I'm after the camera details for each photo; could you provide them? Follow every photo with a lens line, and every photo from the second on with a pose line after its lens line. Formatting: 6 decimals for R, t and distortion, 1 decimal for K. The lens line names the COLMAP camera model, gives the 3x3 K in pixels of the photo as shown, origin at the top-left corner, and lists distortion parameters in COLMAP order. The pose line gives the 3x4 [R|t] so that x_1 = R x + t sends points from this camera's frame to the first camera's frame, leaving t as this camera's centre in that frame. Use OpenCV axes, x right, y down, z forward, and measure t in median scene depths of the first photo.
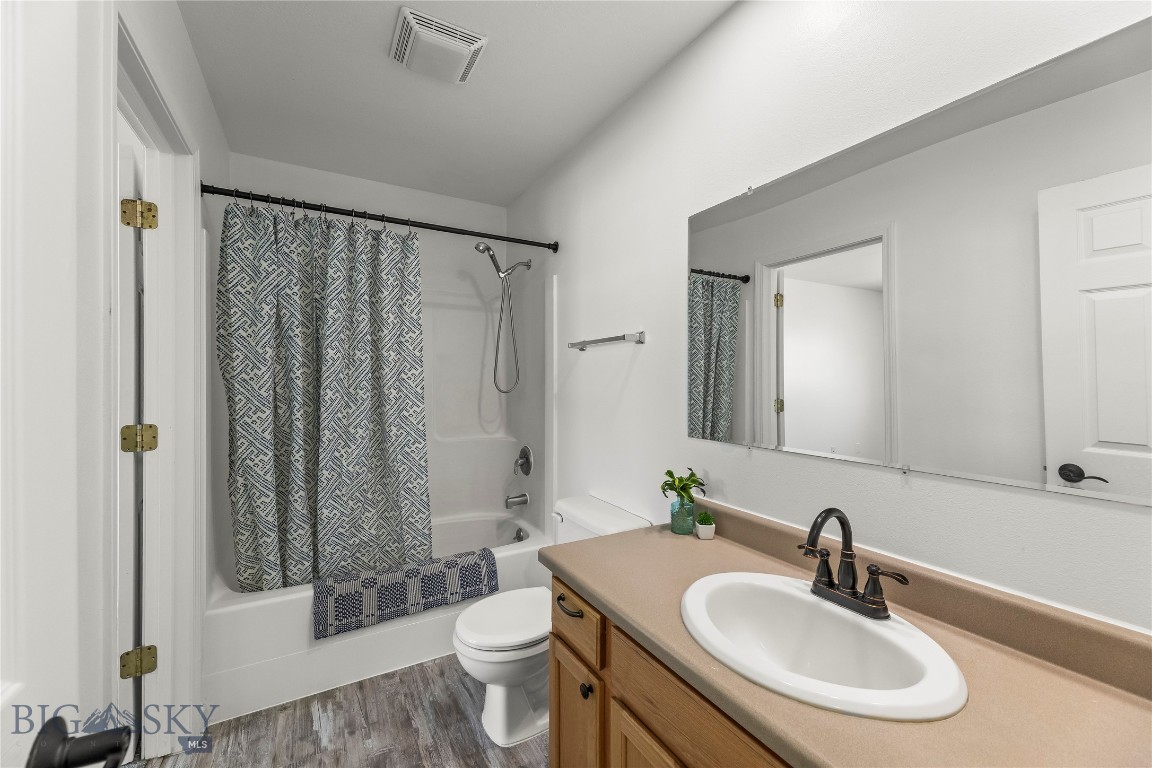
lens RADIAL K [[455.9, 0, 576.6], [0, 455.9, 385.5], [0, 0, 1]] dist [0.004548, -0.000199]
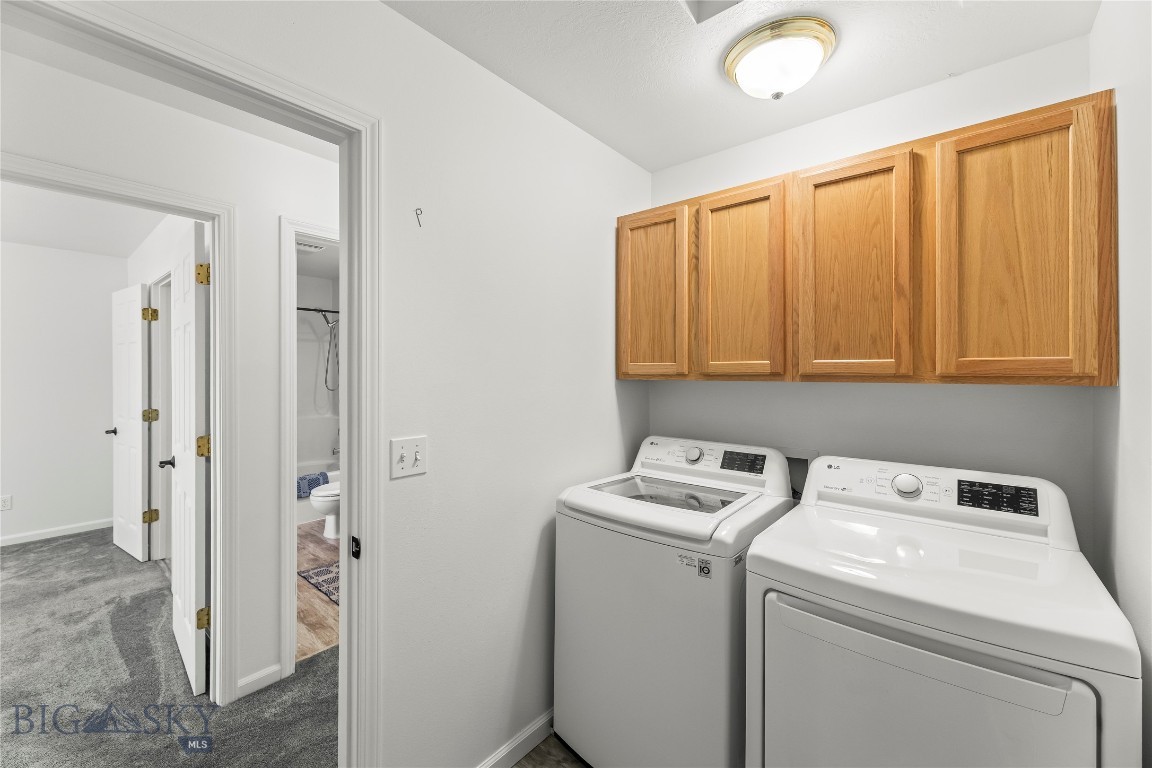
lens RADIAL K [[455.9, 0, 575.1], [0, 455.9, 377.7], [0, 0, 1]] dist [0.004548, -0.000199]
pose [[0.939272, -0.003209, 0.343159, 0.190825], [0.001450, 0.999984, 0.005381, -0.066190], [-0.343171, -0.004557, 0.939262, -1.560628]]
